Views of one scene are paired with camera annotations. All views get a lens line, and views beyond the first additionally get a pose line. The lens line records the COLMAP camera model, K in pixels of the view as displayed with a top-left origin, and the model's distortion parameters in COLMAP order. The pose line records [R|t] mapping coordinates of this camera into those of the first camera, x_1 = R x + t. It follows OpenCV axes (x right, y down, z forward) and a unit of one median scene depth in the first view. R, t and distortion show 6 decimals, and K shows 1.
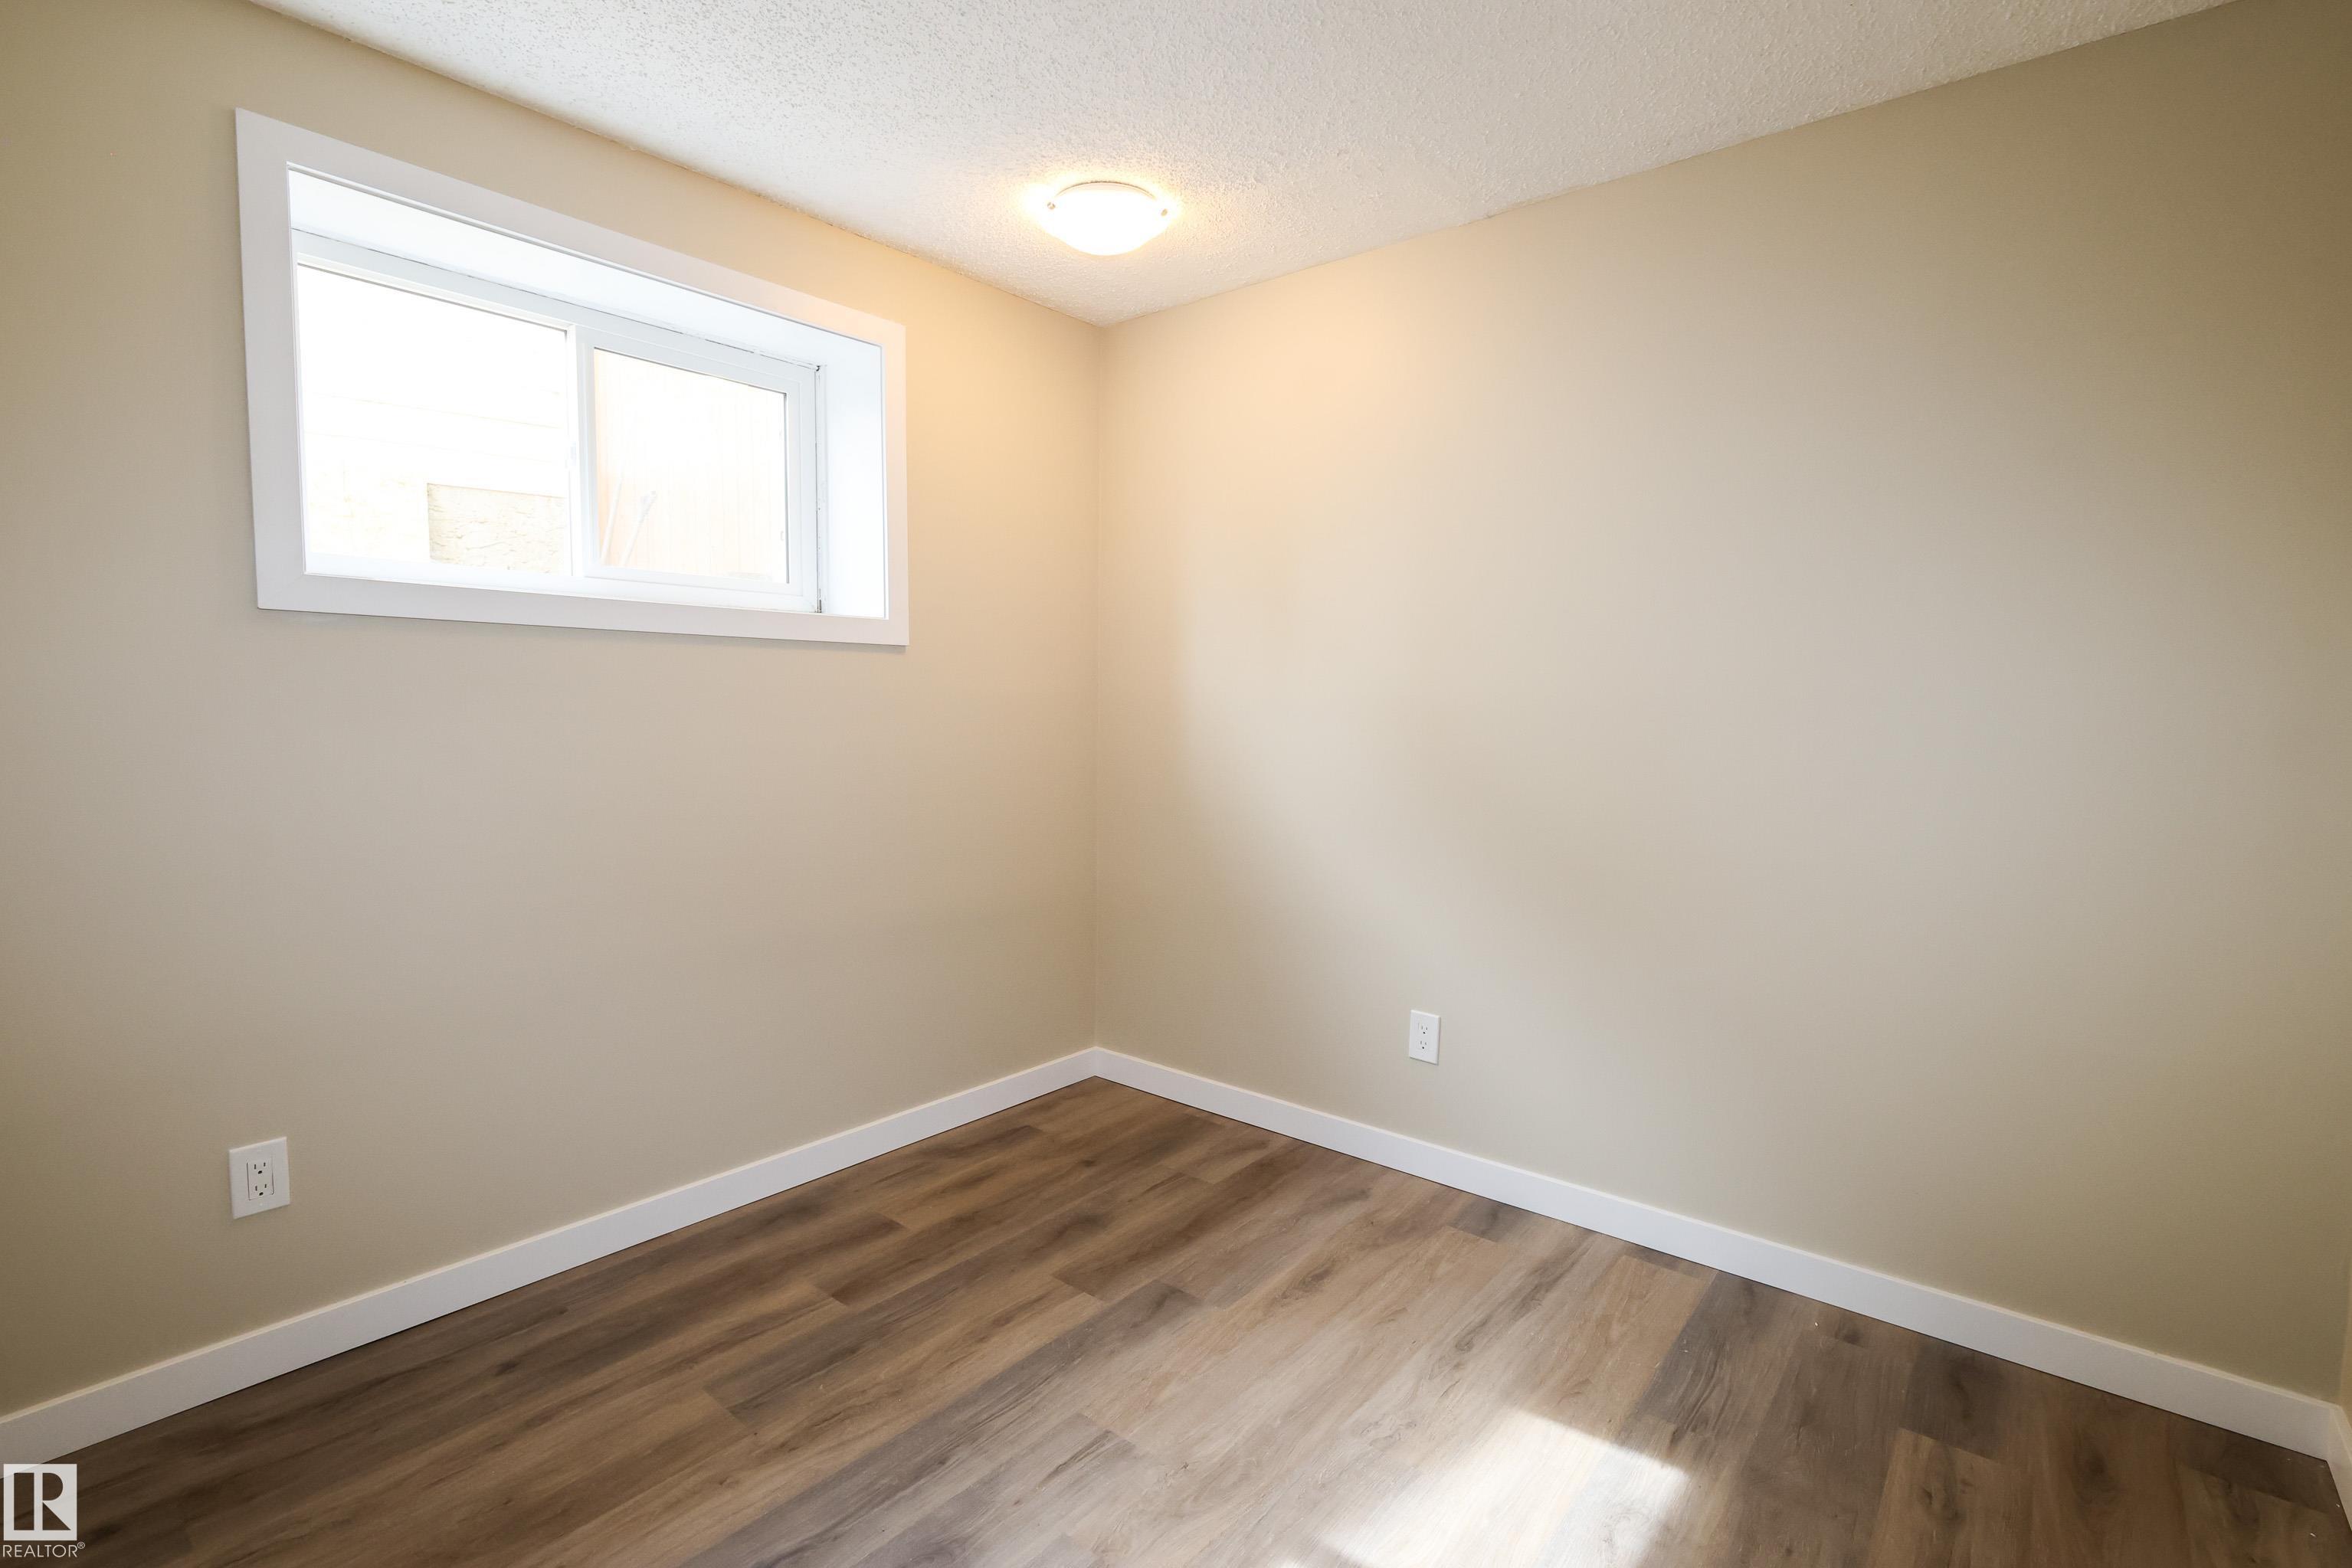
lens RADIAL K [[1092.4, 0, 1176.0], [0, 1092.4, 784.0], [0, 0, 1]] dist [-0.008022, 0.000629]
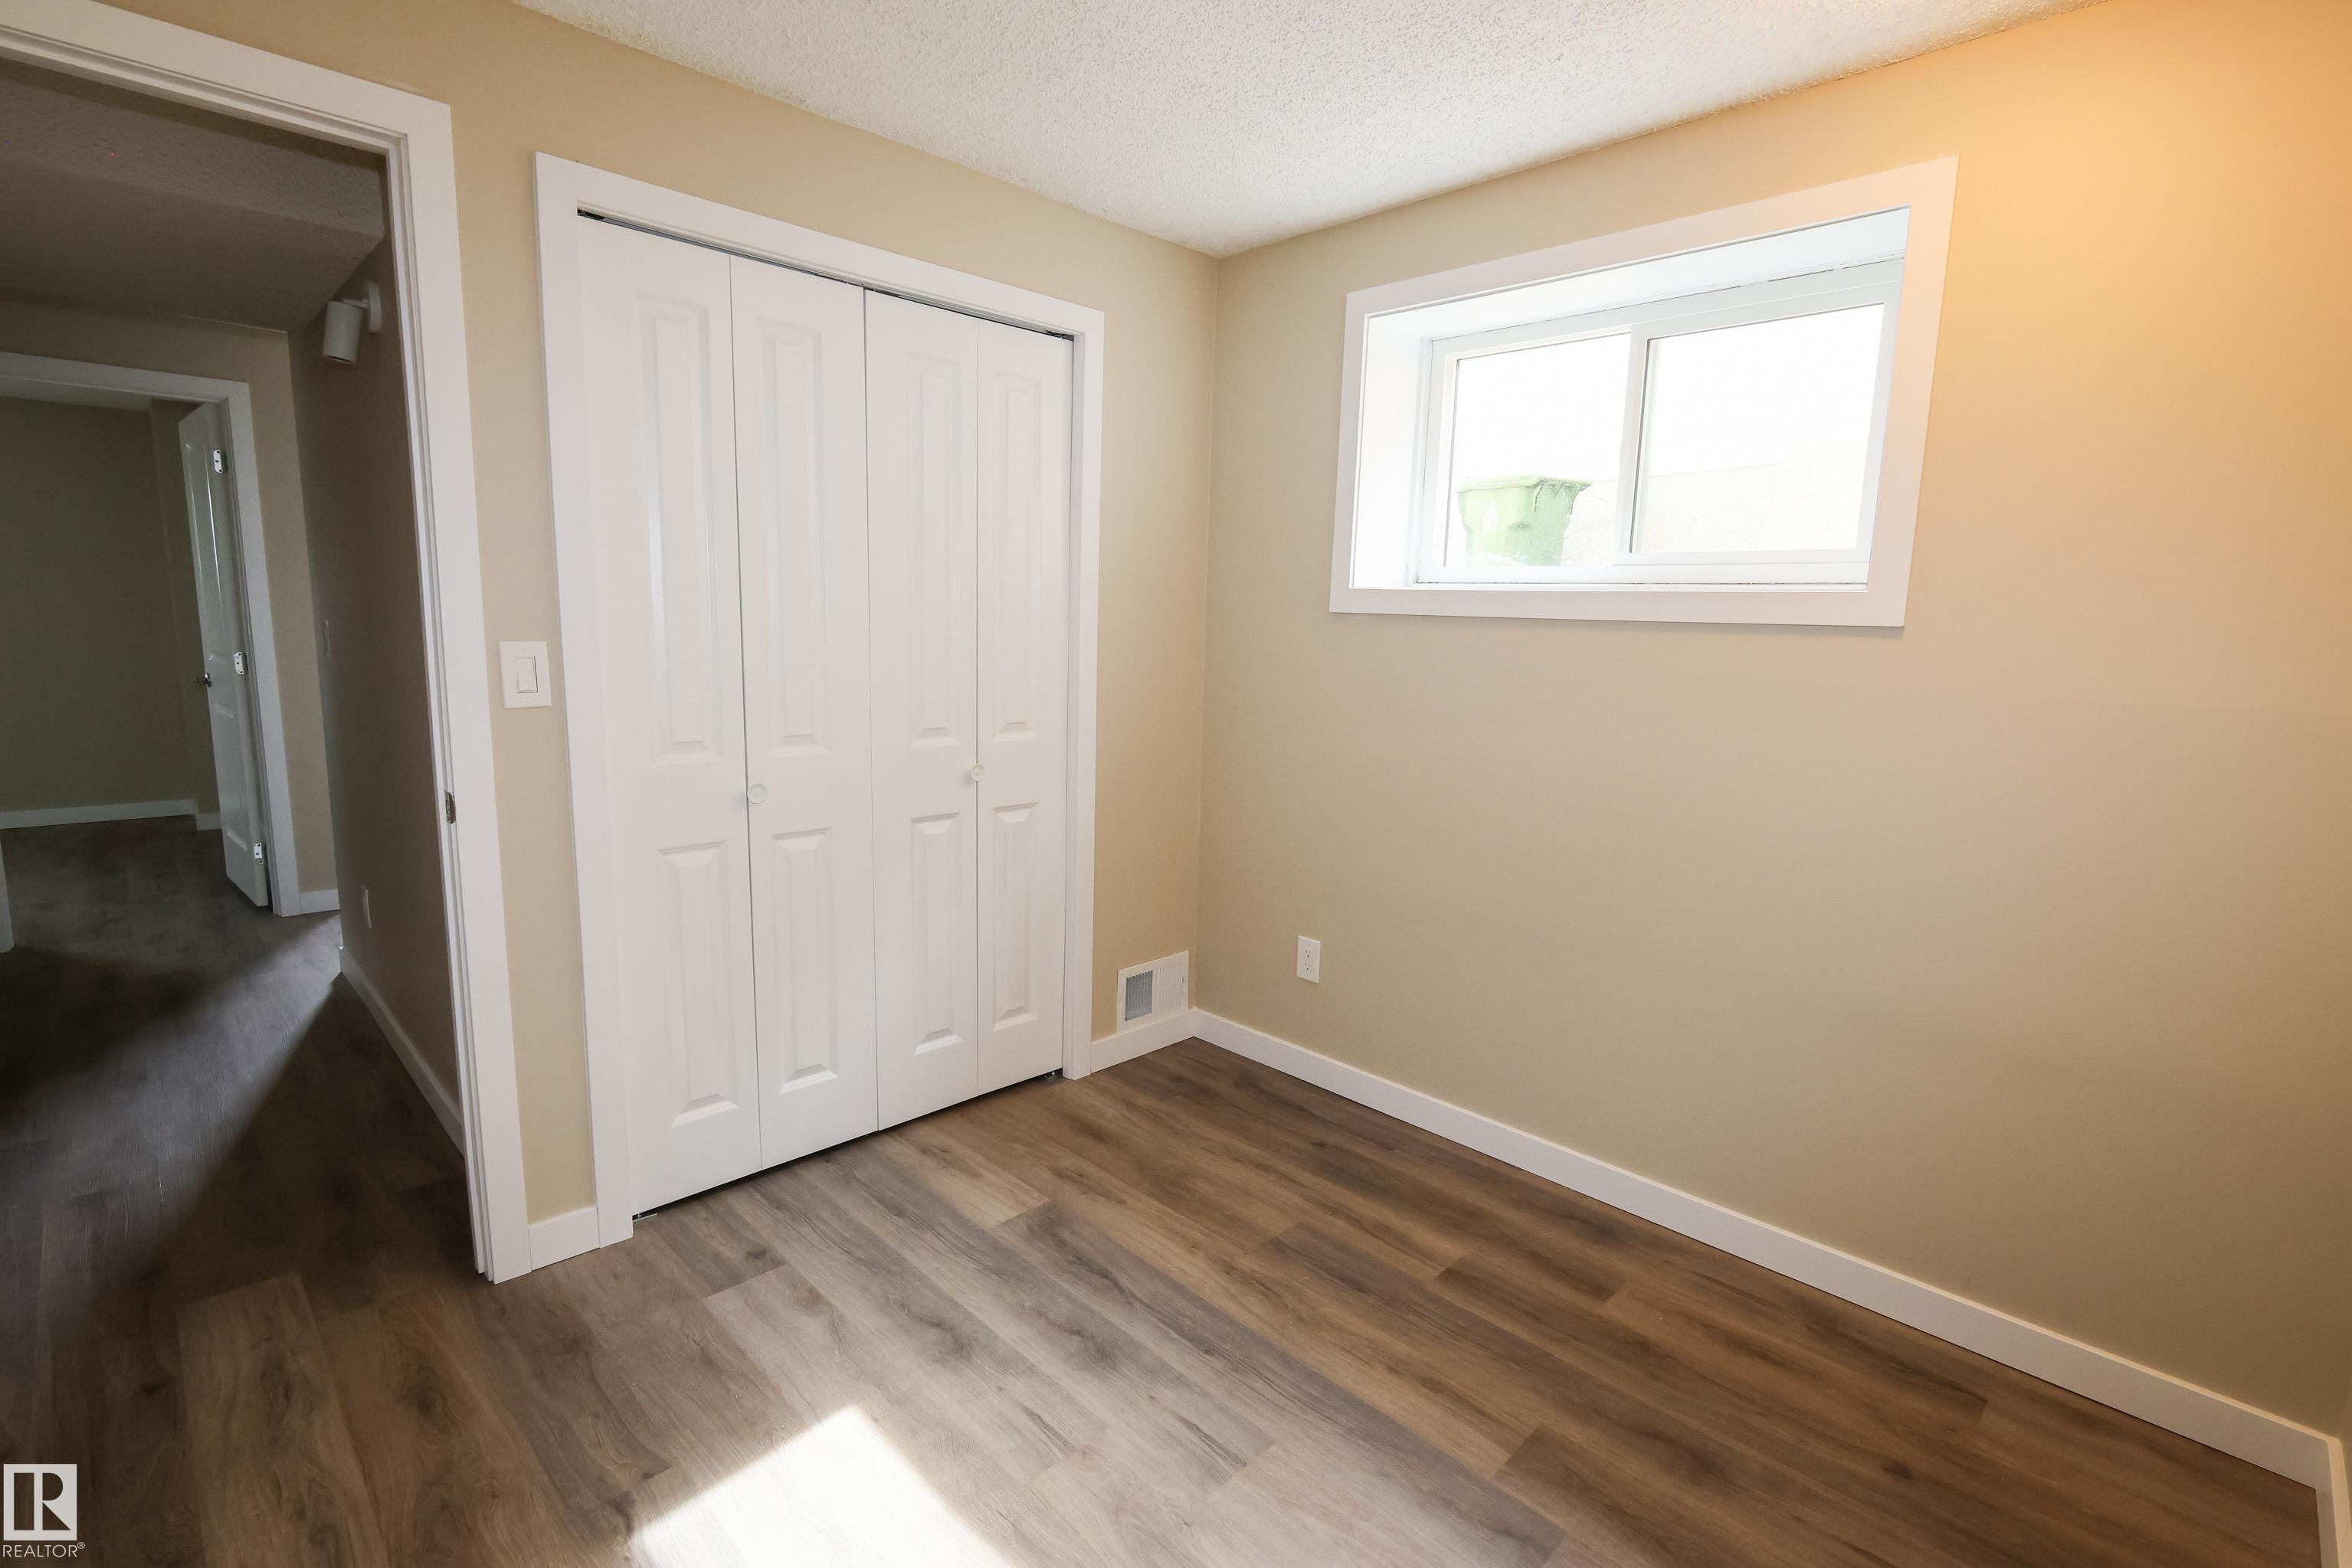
lens RADIAL K [[1092.4, 0, 1176.0], [0, 1092.4, 784.0], [0, 0, 1]] dist [-0.008022, 0.000629]
pose [[-0.104610, 0.140025, -0.984606, 0.721628], [-0.099300, 0.983620, 0.150435, -0.120180], [0.989543, 0.113508, -0.088992, 0.857361]]
